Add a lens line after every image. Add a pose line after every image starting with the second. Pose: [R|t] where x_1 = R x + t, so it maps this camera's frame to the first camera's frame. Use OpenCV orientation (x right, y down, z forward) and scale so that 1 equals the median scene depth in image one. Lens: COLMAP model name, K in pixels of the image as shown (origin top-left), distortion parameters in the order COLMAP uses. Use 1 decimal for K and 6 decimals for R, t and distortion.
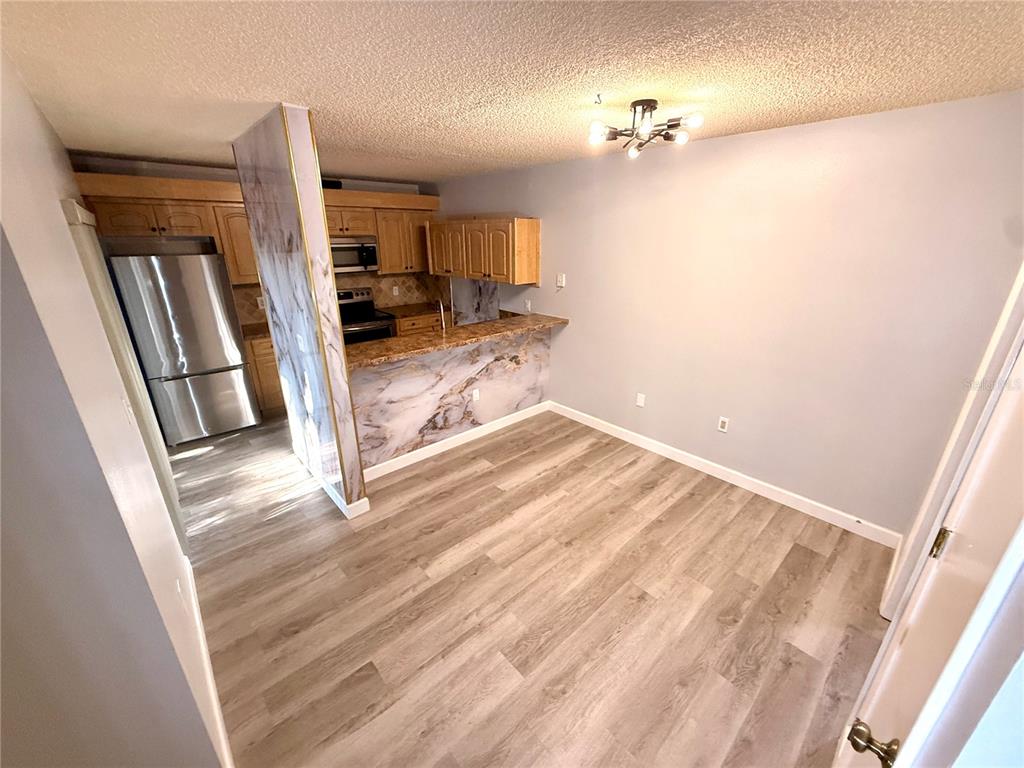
lens RADIAL K [[406.7, 0, 511.0], [0, 406.7, 387.3], [0, 0, 1]] dist [-0.001284, 0.000408]
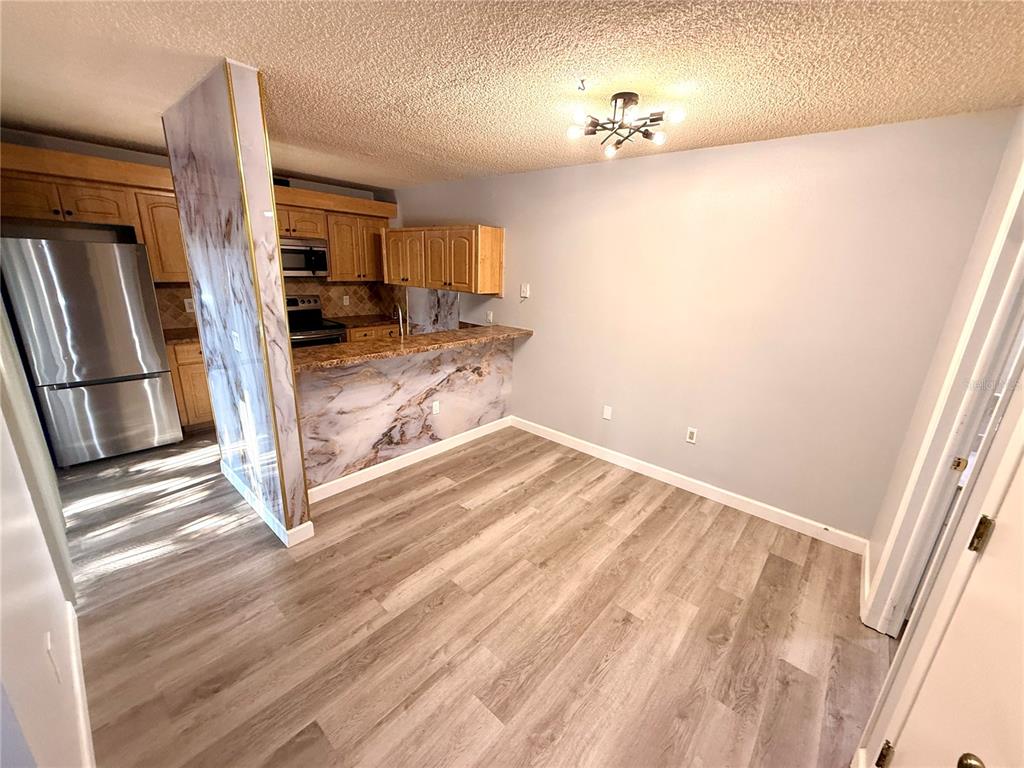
lens RADIAL K [[406.7, 0, 510.3], [0, 406.7, 387.7], [0, 0, 1]] dist [-0.001284, 0.000408]
pose [[0.992480, 0.007930, 0.122149, -0.036712], [-0.000479, 0.998144, -0.060901, 0.035678], [-0.122405, 0.060384, 0.990642, 0.064854]]
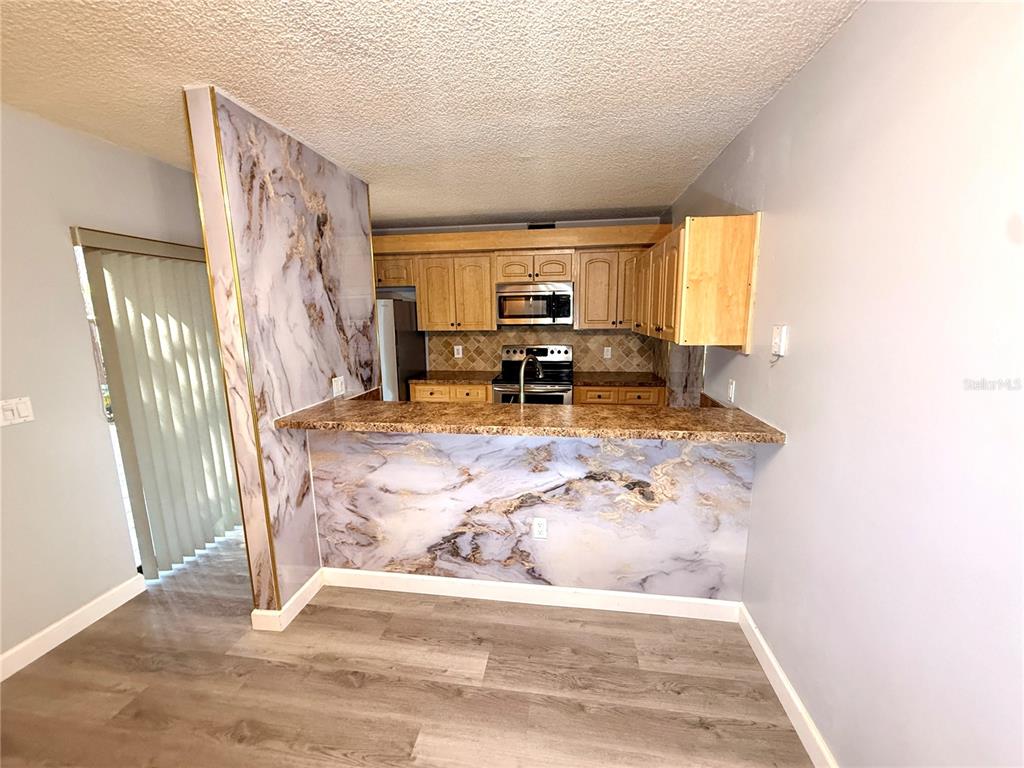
lens RADIAL K [[406.7, 0, 511.5], [0, 406.7, 386.8], [0, 0, 1]] dist [-0.001284, 0.000408]
pose [[0.636981, 0.131387, -0.759600, 0.337773], [-0.260532, 0.964079, -0.051720, -0.150989], [0.725519, 0.230845, 0.648331, 0.662554]]
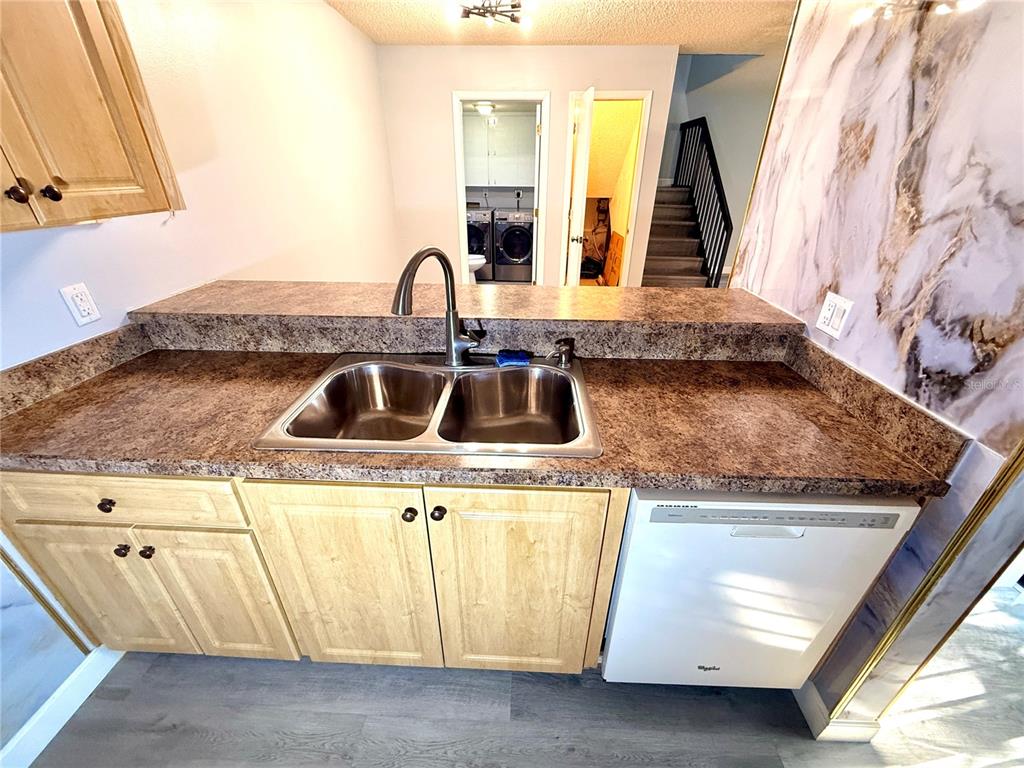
lens RADIAL K [[406.7, 0, 511.7], [0, 406.7, 381.7], [0, 0, 1]] dist [-0.001284, 0.000408]
pose [[-0.716101, -0.328706, 0.615753, -0.518989], [0.236492, 0.715735, 0.657111, -0.380281], [-0.656713, 0.616178, -0.434802, 1.331949]]
